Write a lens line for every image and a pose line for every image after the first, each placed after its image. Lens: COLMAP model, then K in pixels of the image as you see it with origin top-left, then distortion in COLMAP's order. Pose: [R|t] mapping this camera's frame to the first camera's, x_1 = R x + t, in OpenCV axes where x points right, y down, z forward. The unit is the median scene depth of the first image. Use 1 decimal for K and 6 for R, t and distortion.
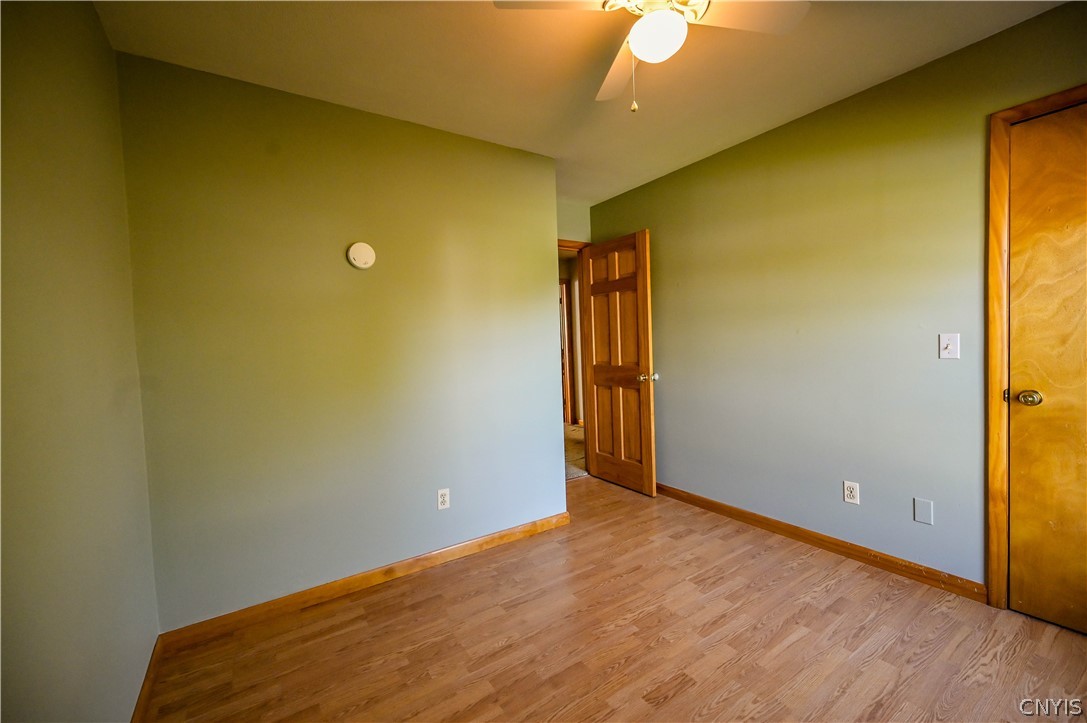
lens RADIAL K [[425.4, 0, 539.9], [0, 425.4, 361.3], [0, 0, 1]] dist [-0.000338, 0.000046]
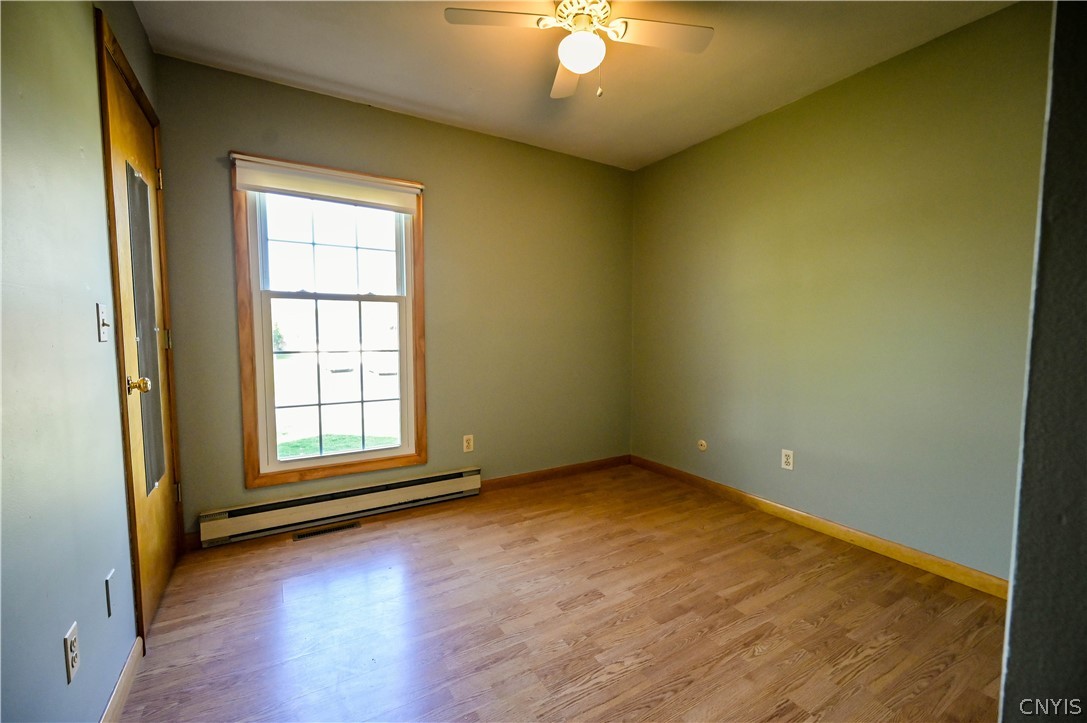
lens RADIAL K [[450.0, 0, 543.5], [0, 450.0, 361.5], [0, 0, 1]] dist [-0.000617, -0.000007]
pose [[-0.998457, 0.038209, 0.040300, 0.289342], [0.042232, 0.993656, 0.104229, -0.023759], [-0.036061, 0.105770, -0.993737, 1.895043]]
